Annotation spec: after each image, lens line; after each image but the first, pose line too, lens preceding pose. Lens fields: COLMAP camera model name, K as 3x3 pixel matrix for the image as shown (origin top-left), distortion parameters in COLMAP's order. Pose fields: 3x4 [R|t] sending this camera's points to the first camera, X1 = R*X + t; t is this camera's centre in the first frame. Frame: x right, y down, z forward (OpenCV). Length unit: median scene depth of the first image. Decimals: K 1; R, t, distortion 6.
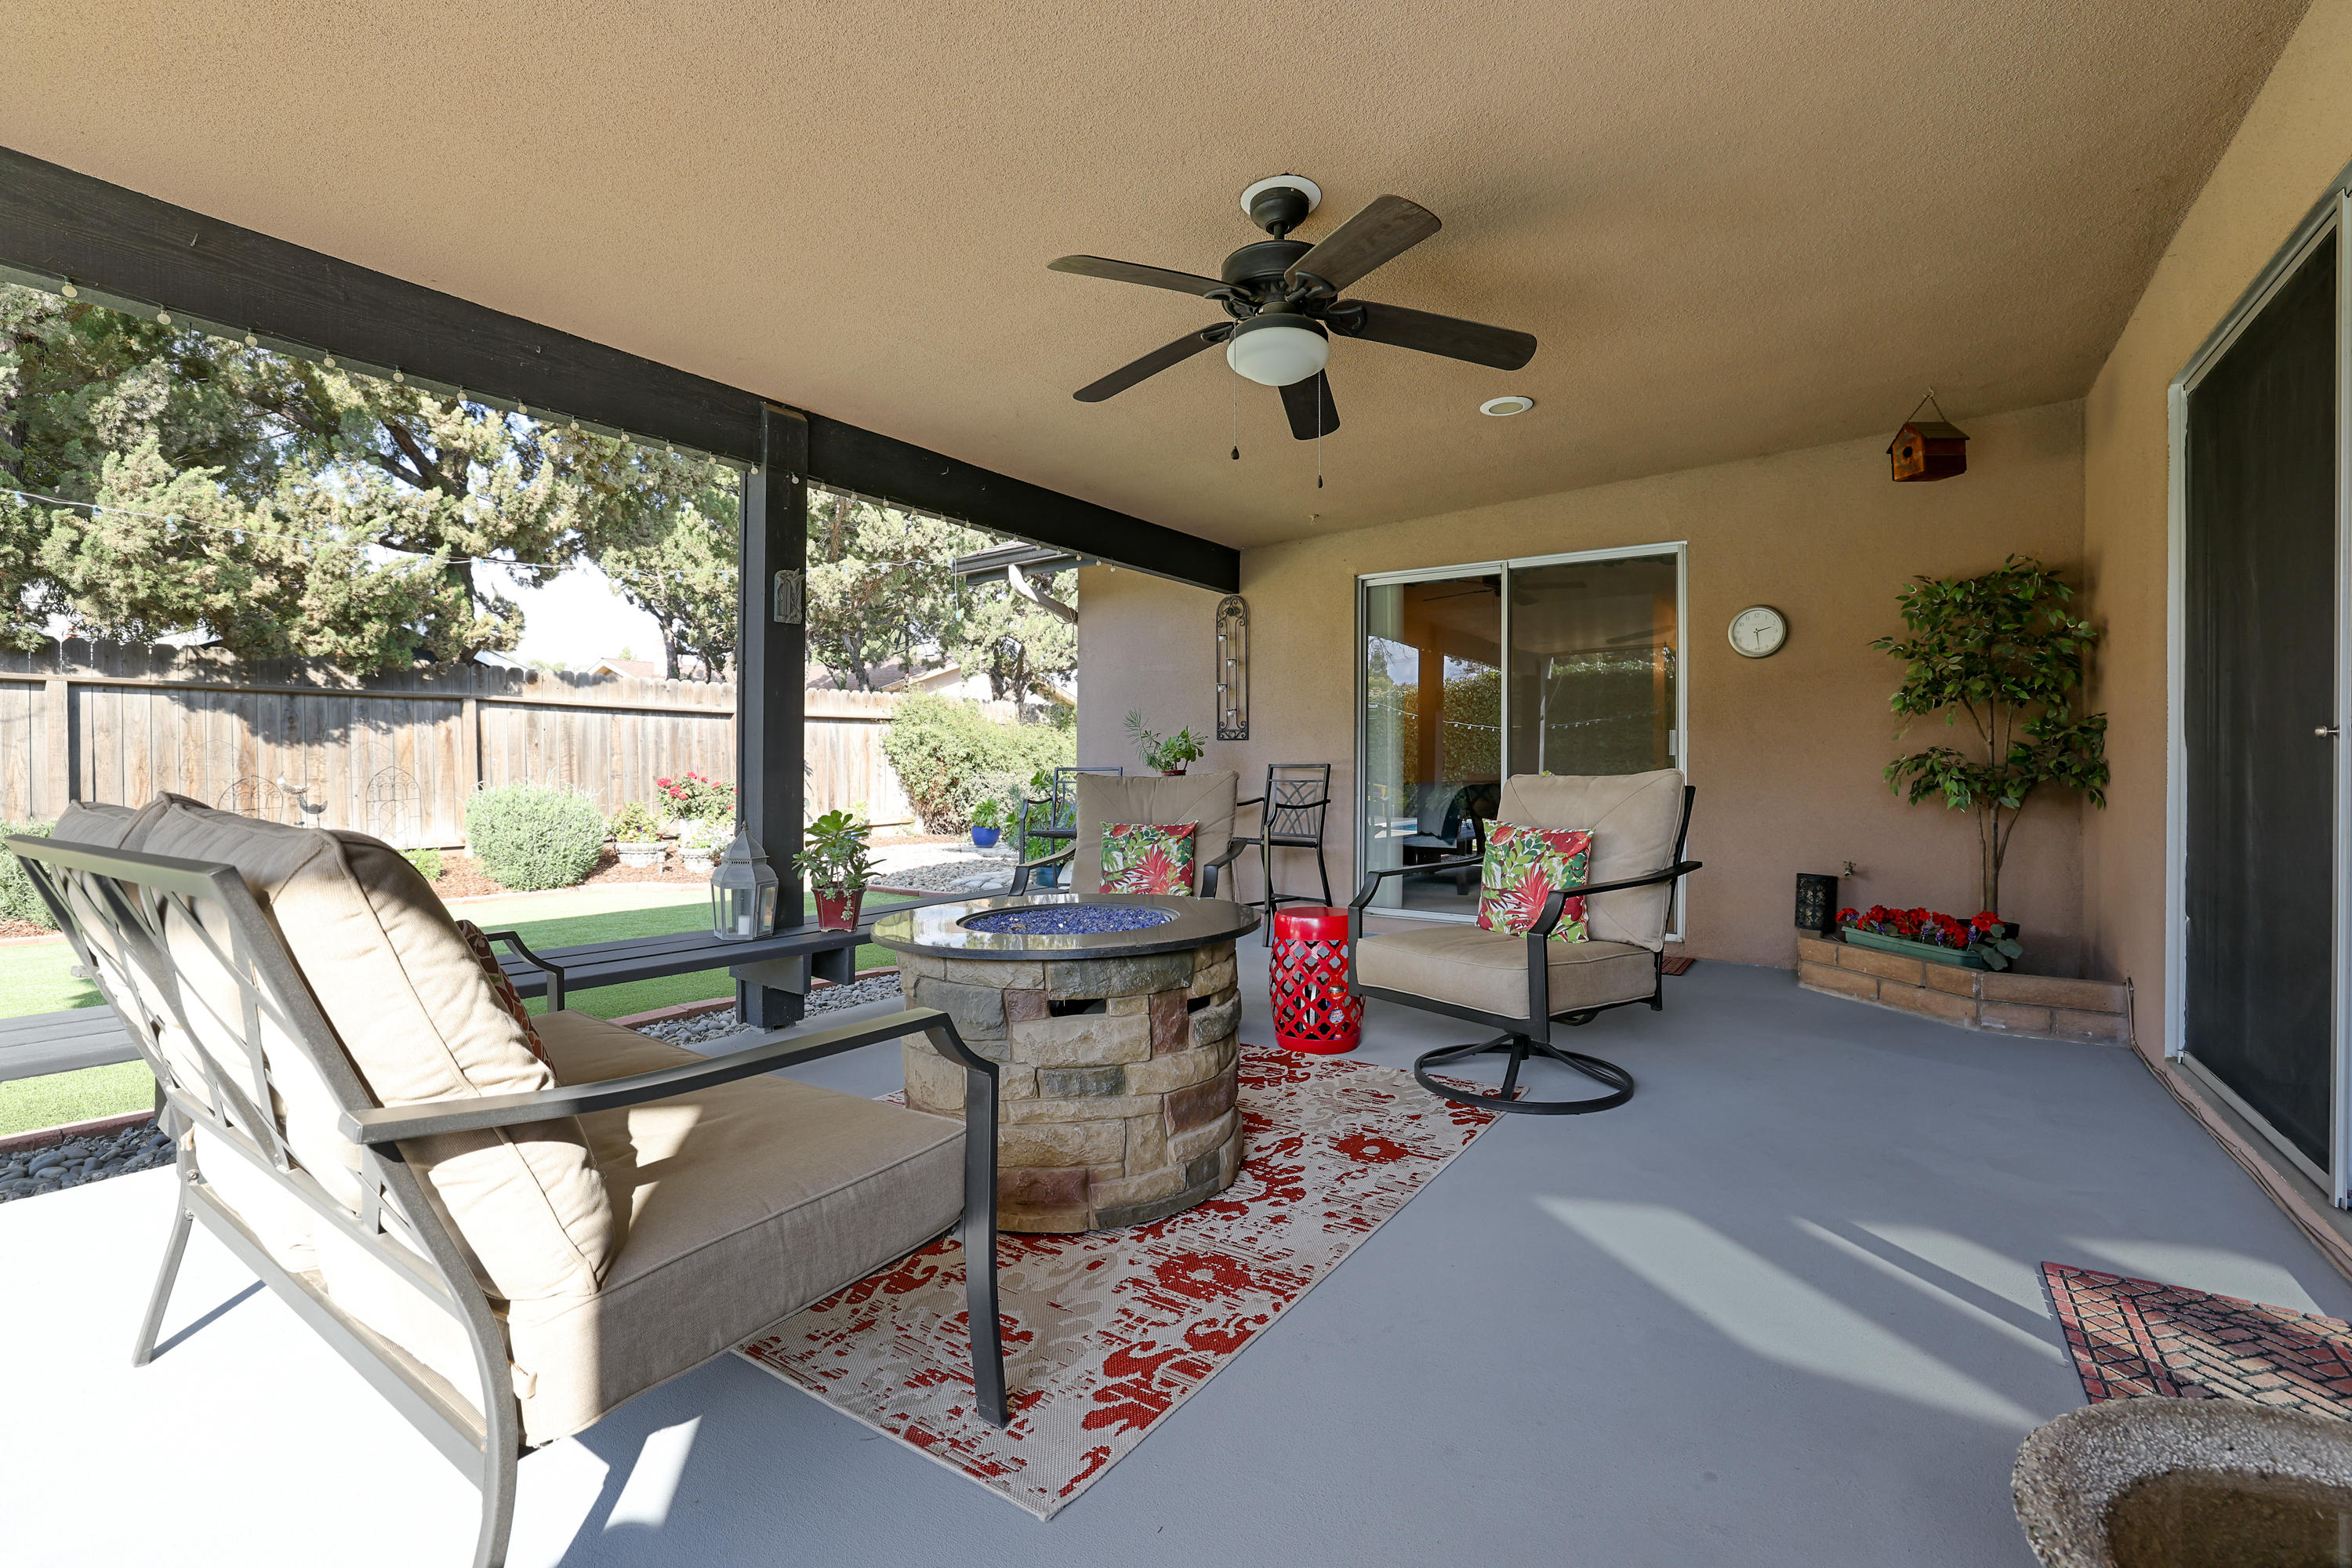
lens RADIAL K [[1019.1, 0, 1178.8], [0, 1019.1, 775.2], [0, 0, 1]] dist [-0.035251, 0.008562]
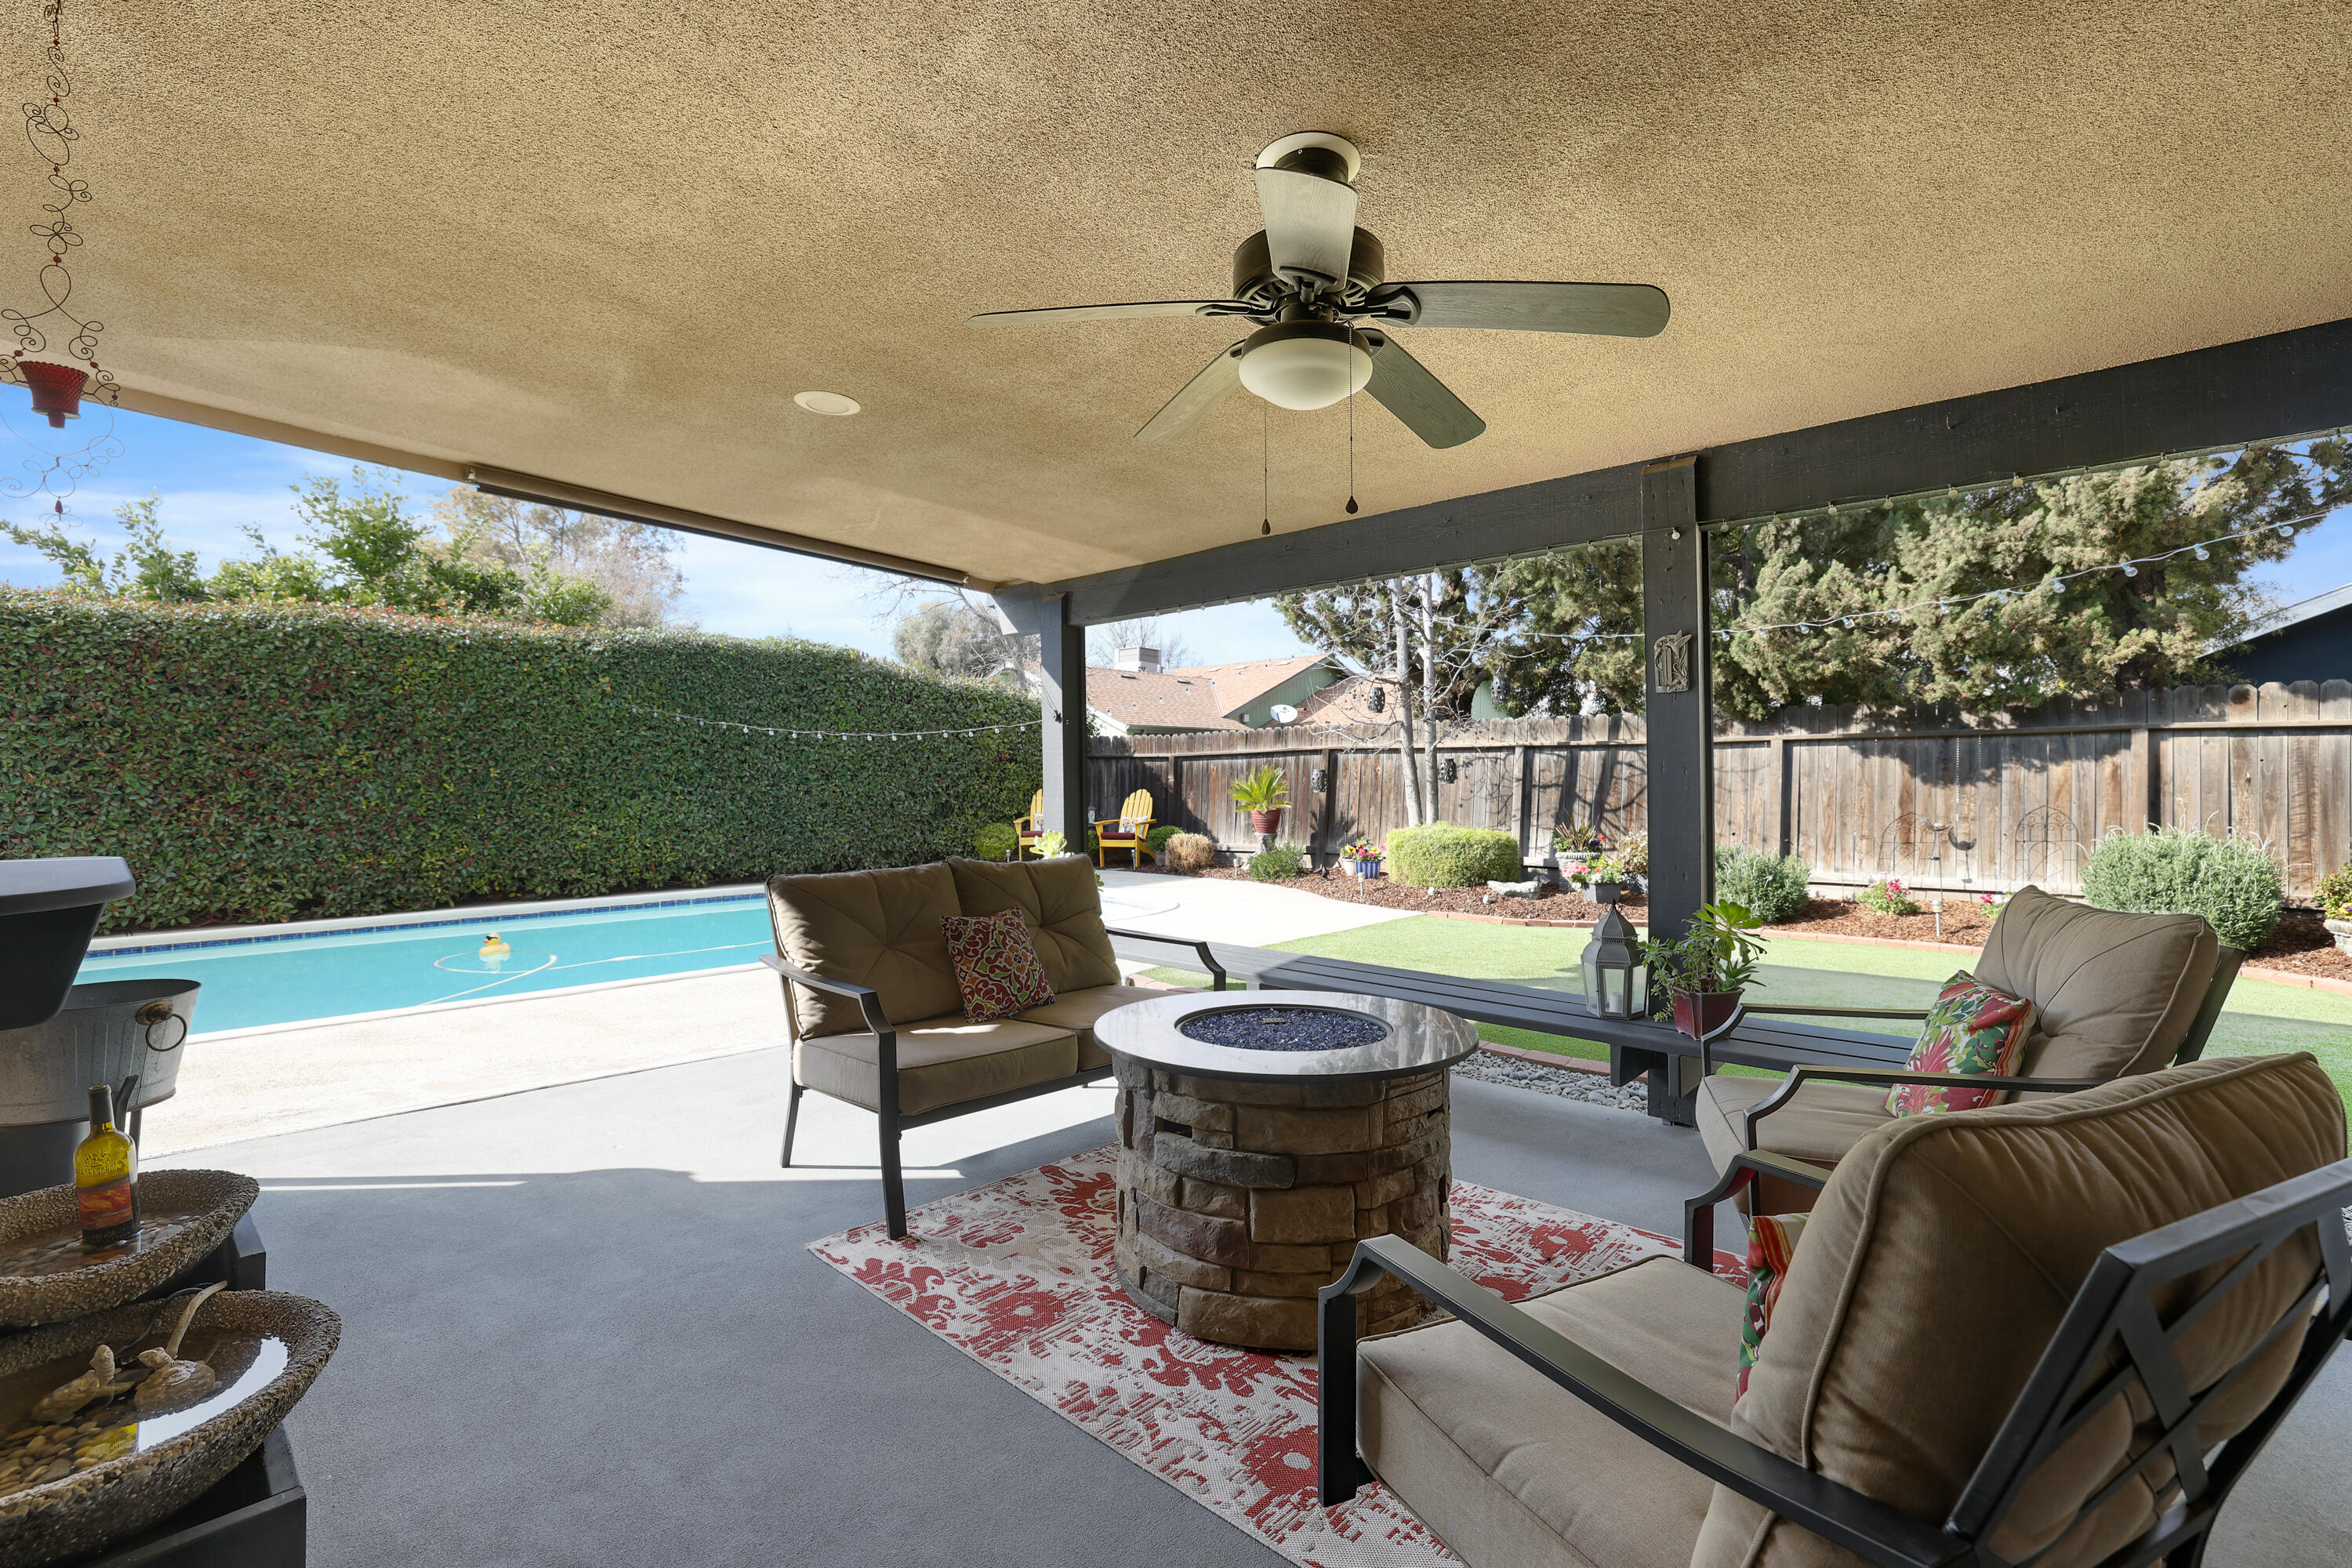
lens RADIAL K [[1019.1, 0, 1178.8], [0, 1019.1, 775.2], [0, 0, 1]] dist [-0.035251, 0.008562]
pose [[-0.139295, -0.005035, -0.990238, 0.302694], [-0.002435, 0.999986, -0.004742, -0.034891], [0.990248, 0.001750, -0.139305, 0.343293]]
